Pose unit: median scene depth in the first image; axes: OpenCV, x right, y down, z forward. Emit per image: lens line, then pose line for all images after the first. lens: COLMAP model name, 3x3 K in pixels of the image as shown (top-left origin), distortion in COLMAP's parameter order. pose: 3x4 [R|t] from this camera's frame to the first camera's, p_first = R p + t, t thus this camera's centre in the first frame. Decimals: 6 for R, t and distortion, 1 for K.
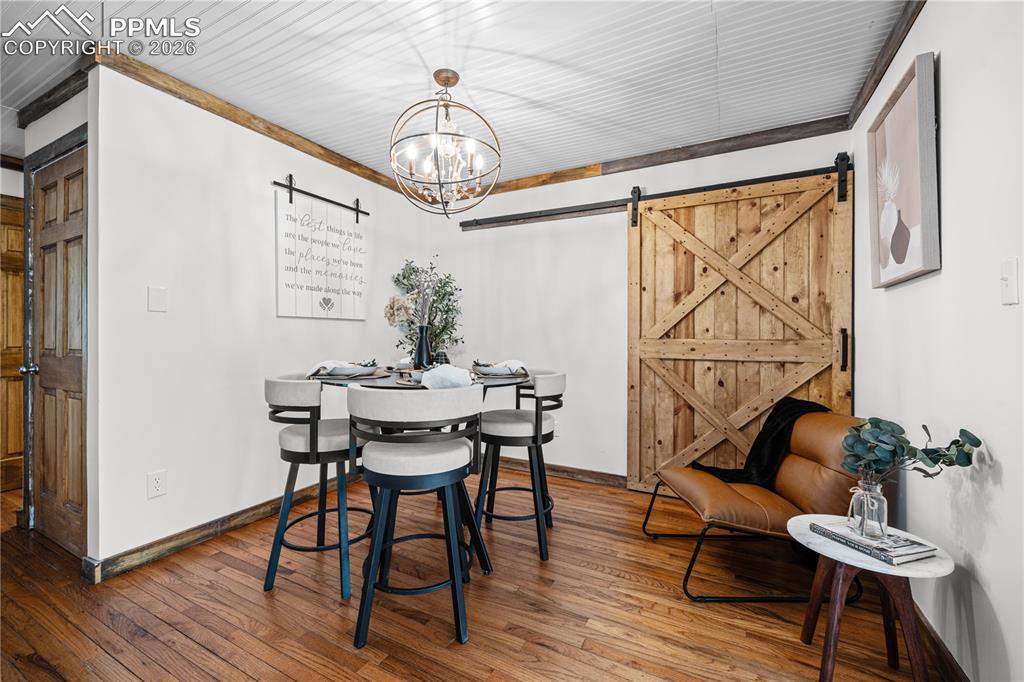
lens RADIAL K [[416.3, 0, 511.9], [0, 416.3, 337.4], [0, 0, 1]] dist [-0.000340, -0.000168]
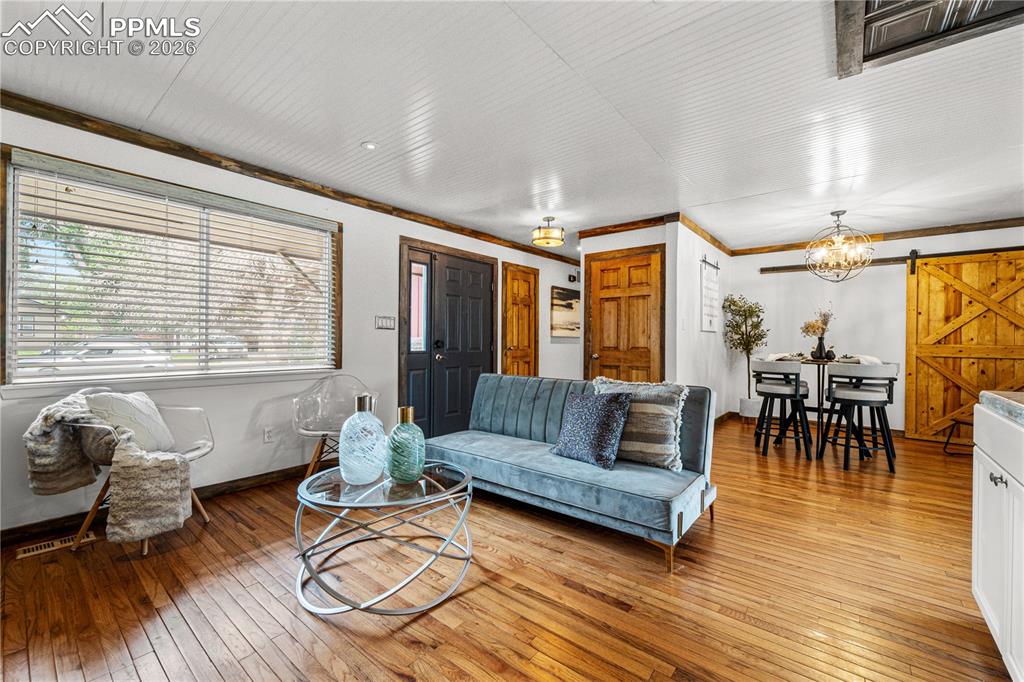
lens RADIAL K [[421.9, 0, 512.0], [0, 421.9, 341.0], [0, 0, 1]] dist [-0.000407, -0.000314]
pose [[0.978531, 0.007191, -0.205973, -0.925977], [-0.007536, 0.999971, -0.000886, 0.003882], [0.205960, 0.002419, 0.978557, -0.956949]]
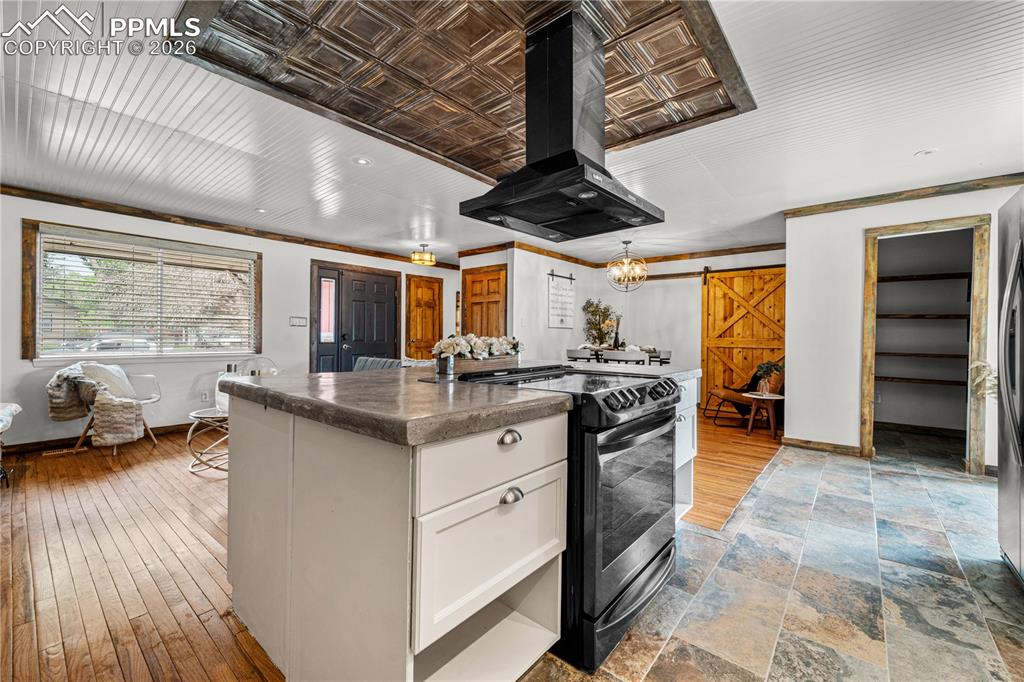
lens RADIAL K [[416.3, 0, 511.9], [0, 416.3, 337.4], [0, 0, 1]] dist [-0.000340, -0.000168]
pose [[0.975715, 0.009384, -0.218844, -0.211847], [-0.009197, 0.999956, 0.001873, 0.006878], [0.218852, 0.000185, 0.975758, -1.359722]]
